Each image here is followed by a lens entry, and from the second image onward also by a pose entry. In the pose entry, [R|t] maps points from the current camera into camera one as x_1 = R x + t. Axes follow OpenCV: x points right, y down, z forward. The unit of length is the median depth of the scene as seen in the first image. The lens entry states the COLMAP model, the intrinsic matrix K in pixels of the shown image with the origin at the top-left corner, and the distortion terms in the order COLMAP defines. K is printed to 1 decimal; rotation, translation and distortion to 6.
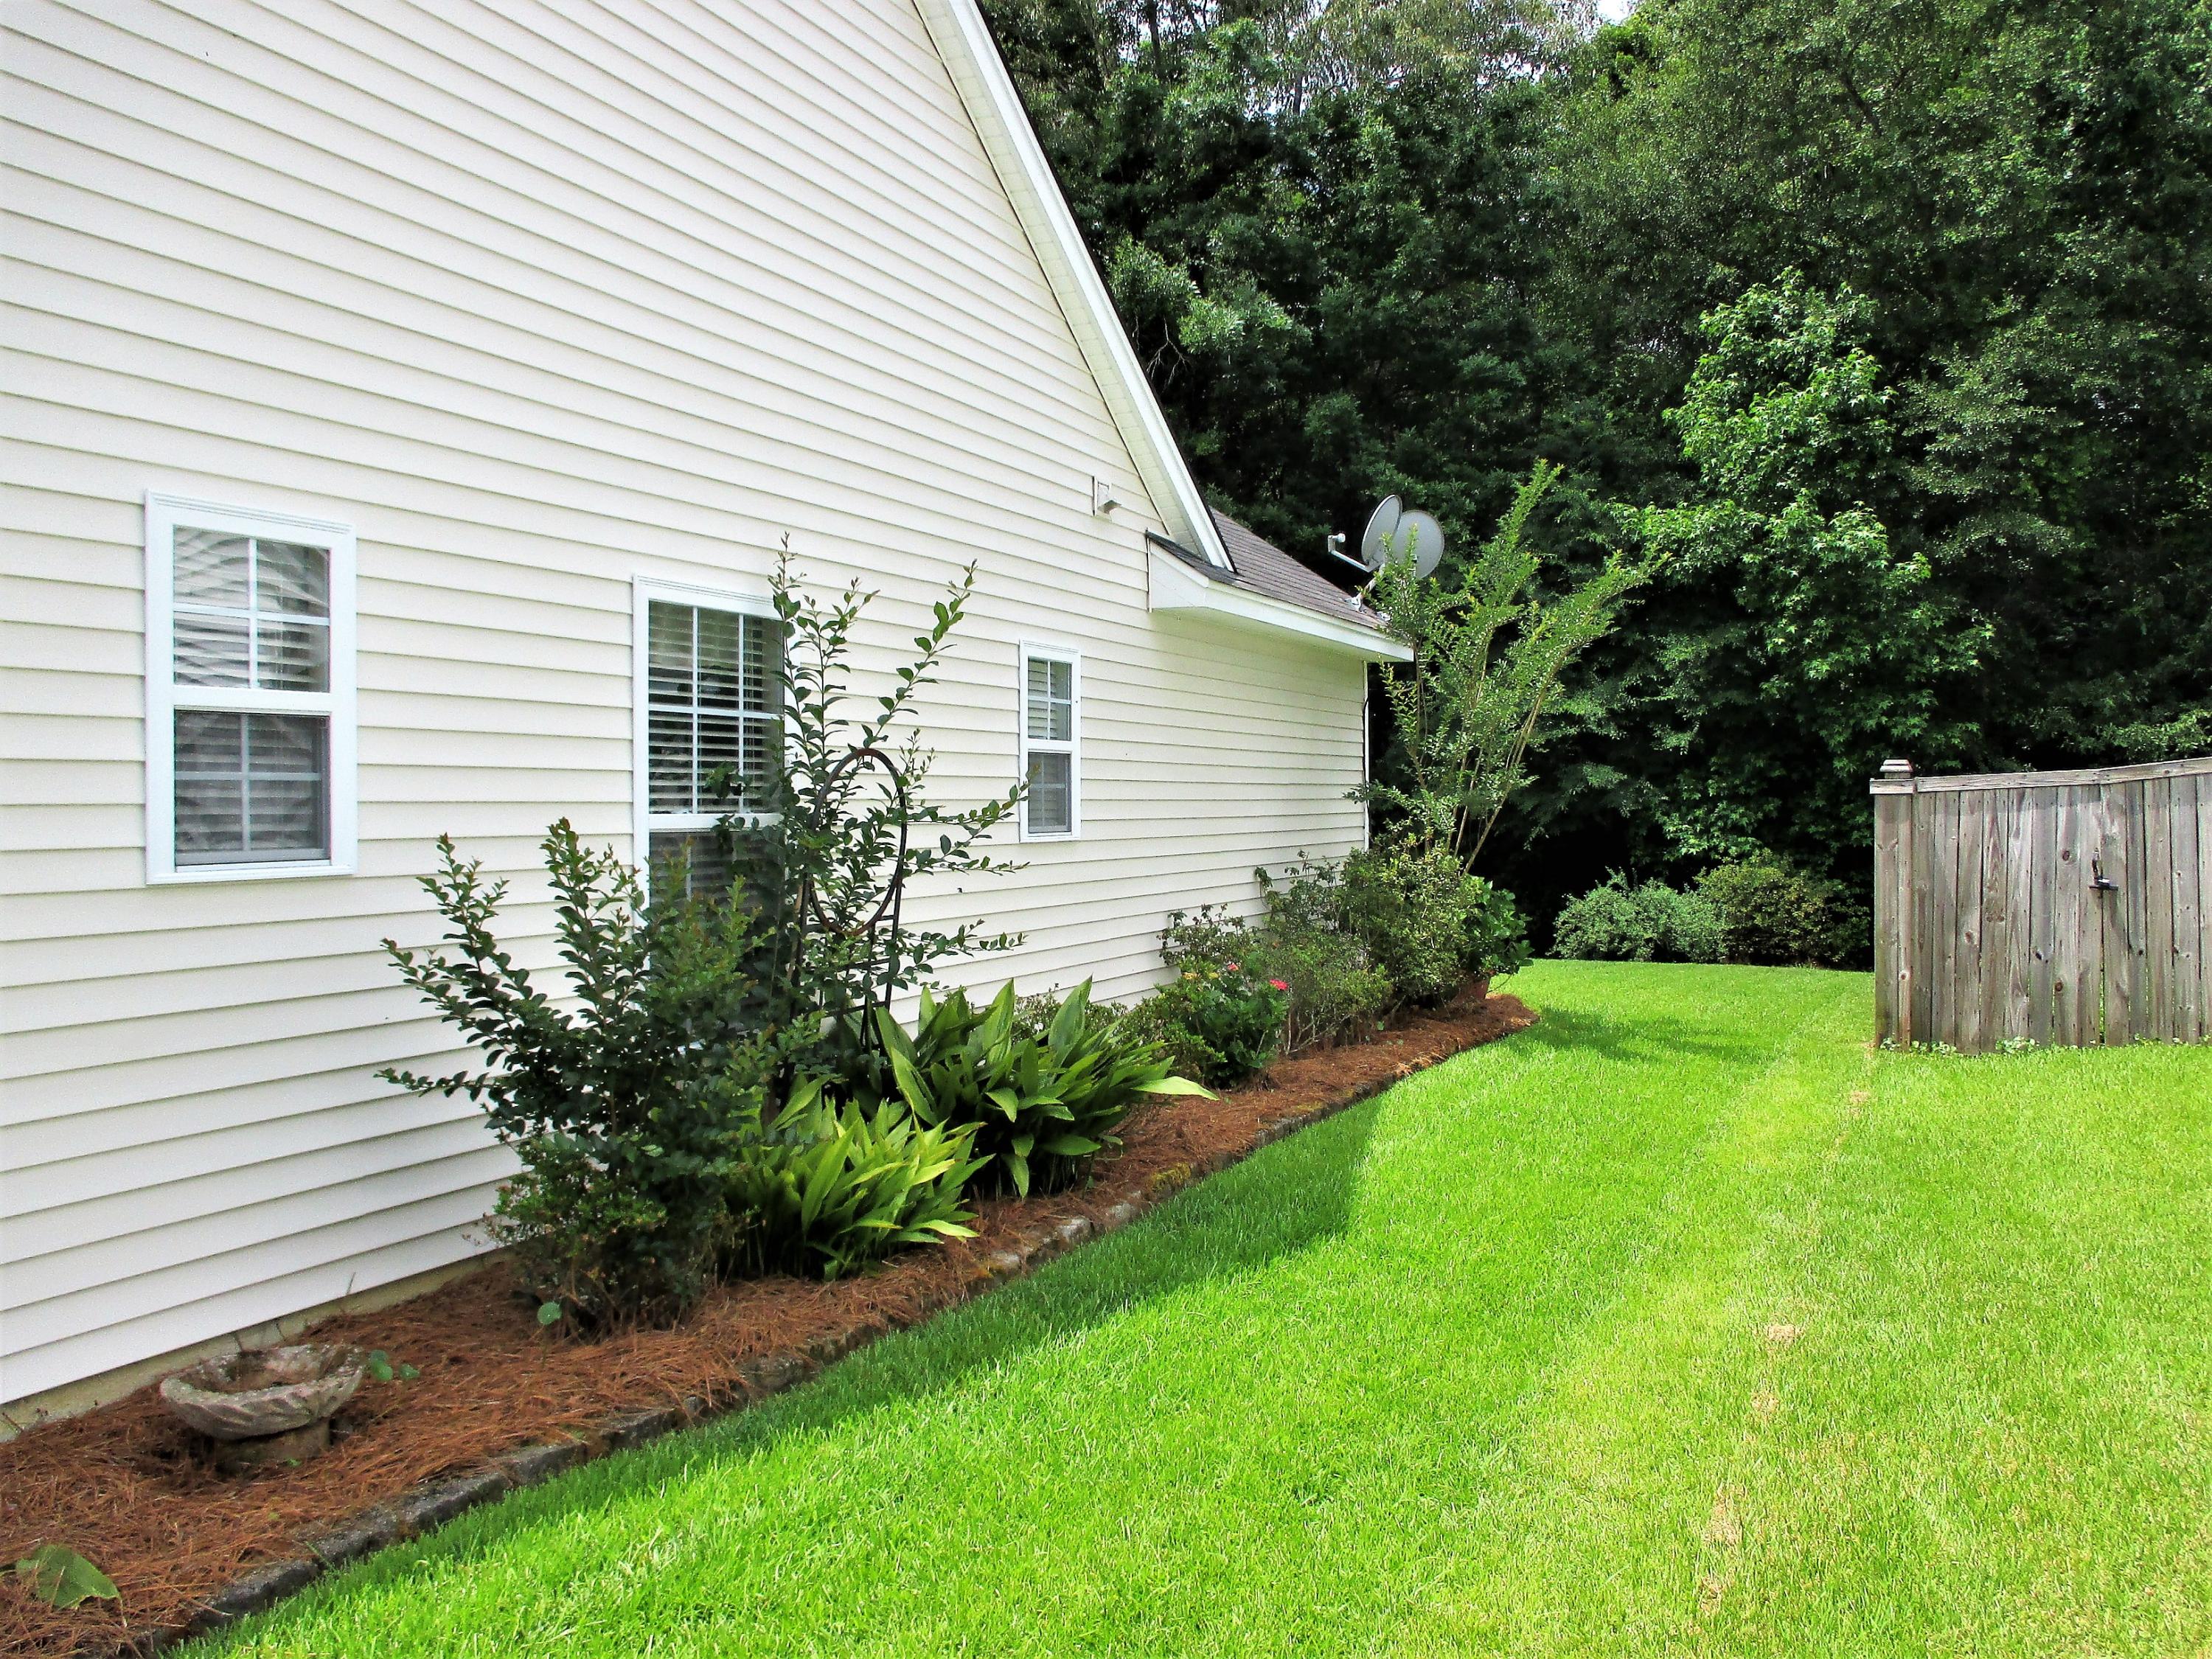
lens RADIAL K [[1848.1, 0, 1093.9], [0, 1848.1, 819.9], [0, 0, 1]] dist [-0.025975, 0.007328]
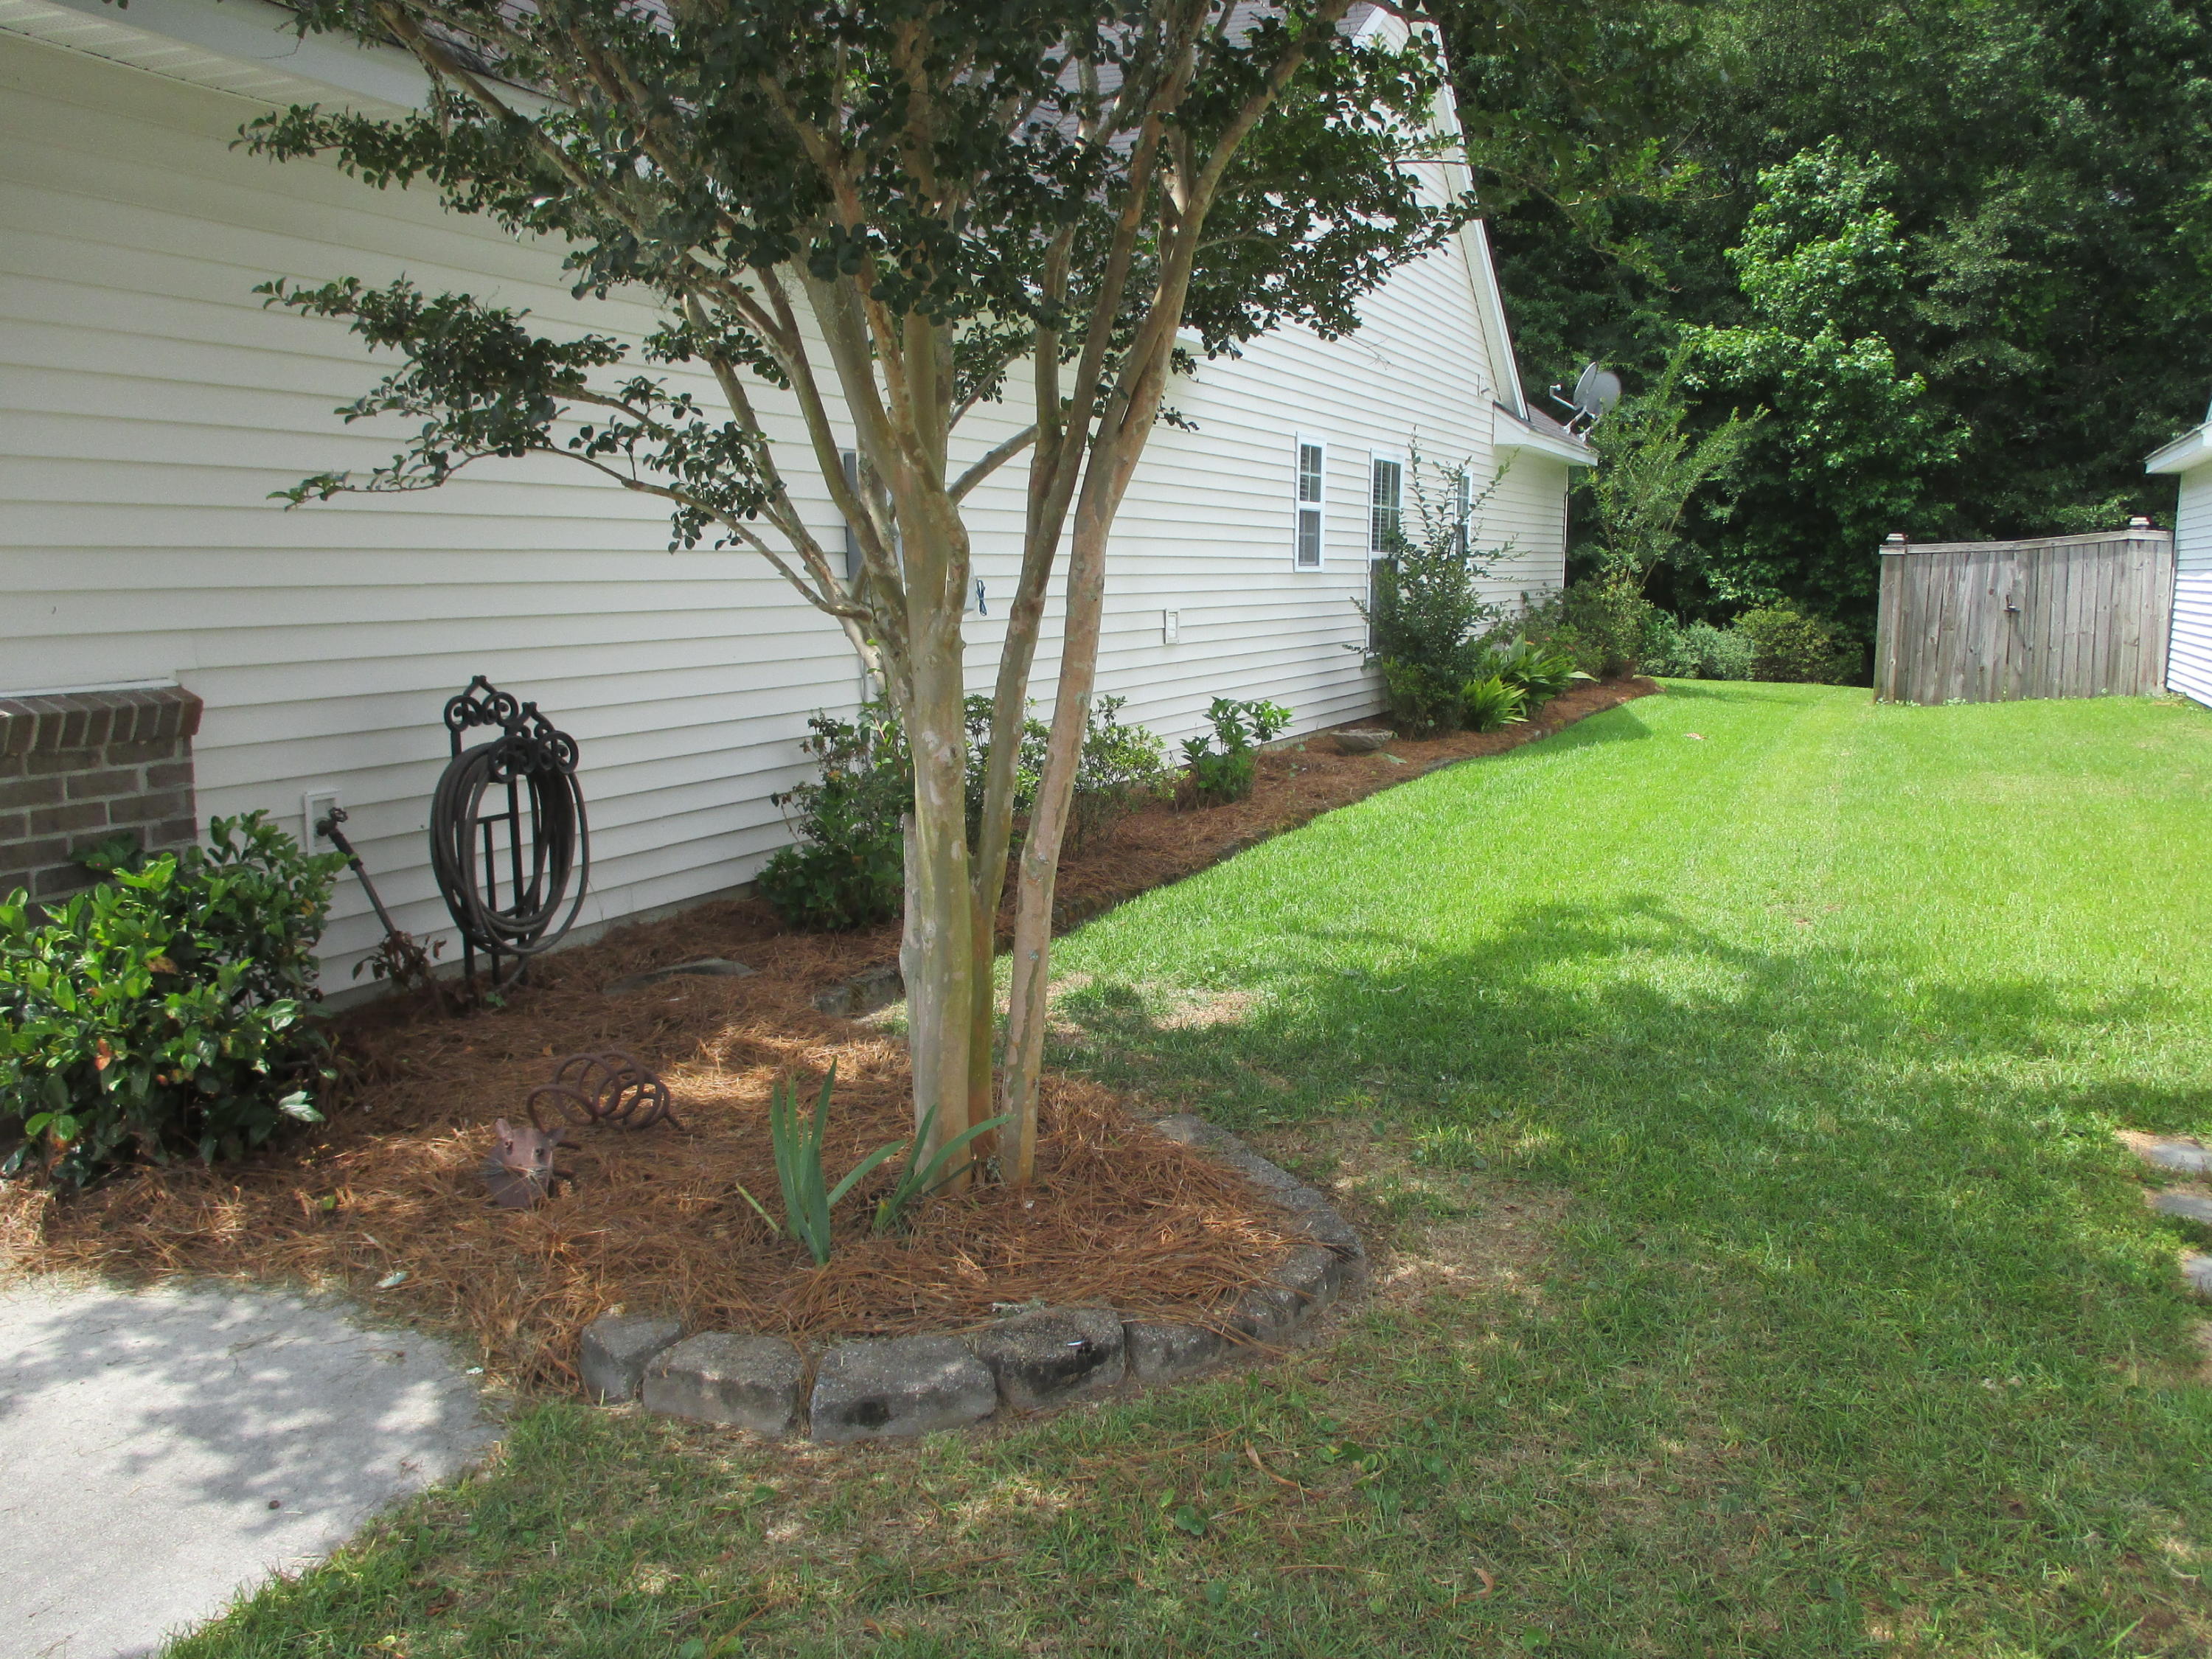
lens RADIAL K [[1894.1, 0, 1107.1], [0, 1894.1, 789.4], [0, 0, 1]] dist [0.000647, 0.006443]
pose [[0.999531, 0.011955, 0.028201, -0.159530], [-0.015048, 0.993581, 0.112121, 0.007770], [-0.026680, -0.112493, 0.993294, -0.351482]]
